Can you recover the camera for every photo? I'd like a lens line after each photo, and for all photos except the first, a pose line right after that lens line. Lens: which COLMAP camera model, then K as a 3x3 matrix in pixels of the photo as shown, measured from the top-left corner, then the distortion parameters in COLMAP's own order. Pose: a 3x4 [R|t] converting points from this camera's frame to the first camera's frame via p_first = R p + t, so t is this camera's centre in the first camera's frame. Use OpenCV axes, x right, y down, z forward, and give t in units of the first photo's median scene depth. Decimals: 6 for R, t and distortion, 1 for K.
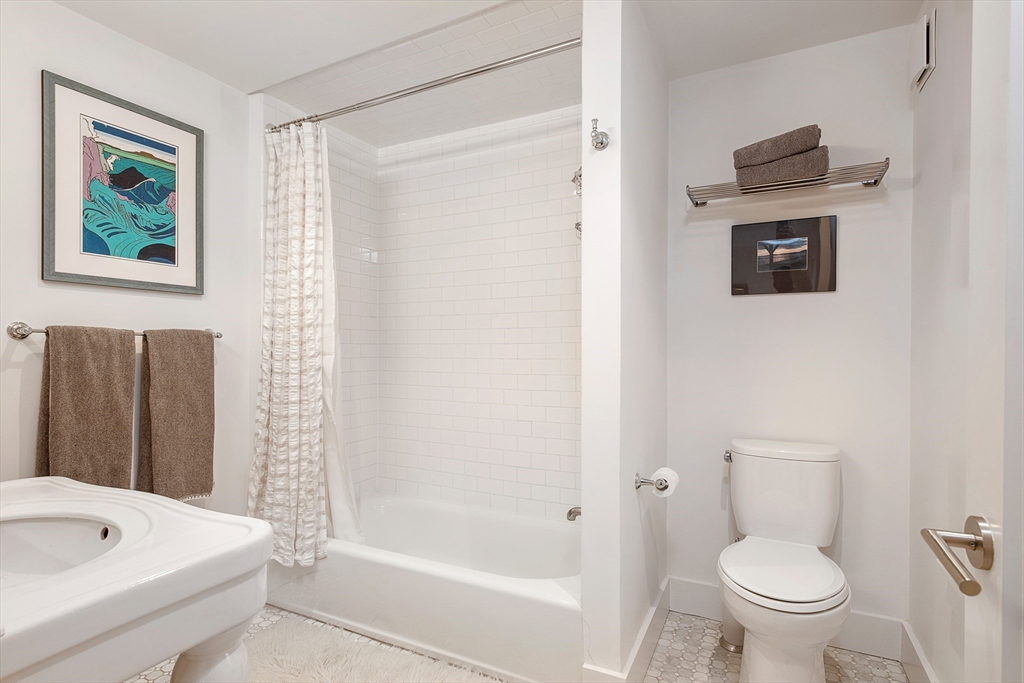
lens RADIAL K [[520.9, 0, 509.6], [0, 520.9, 350.3], [0, 0, 1]] dist [0.002675, -0.000444]
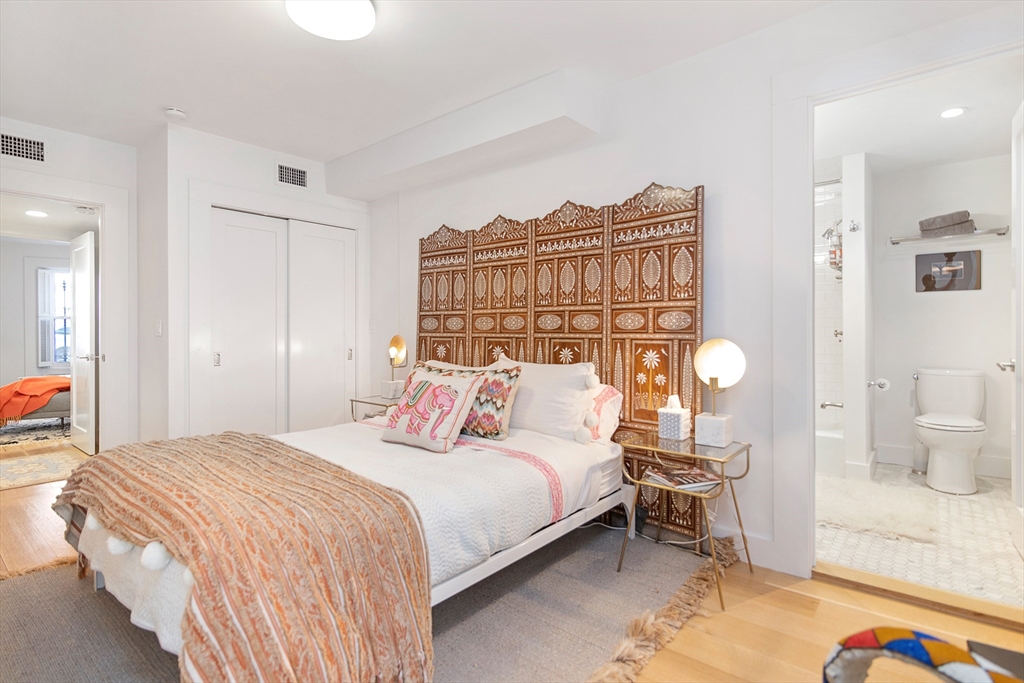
lens RADIAL K [[500.0, 0, 515.6], [0, 500.0, 335.4], [0, 0, 1]] dist [0.003692, 0.000341]
pose [[0.974638, -0.005358, -0.223722, -0.625853], [0.003715, 0.999963, -0.007761, 0.062531], [0.223755, 0.006733, 0.974622, -1.172355]]
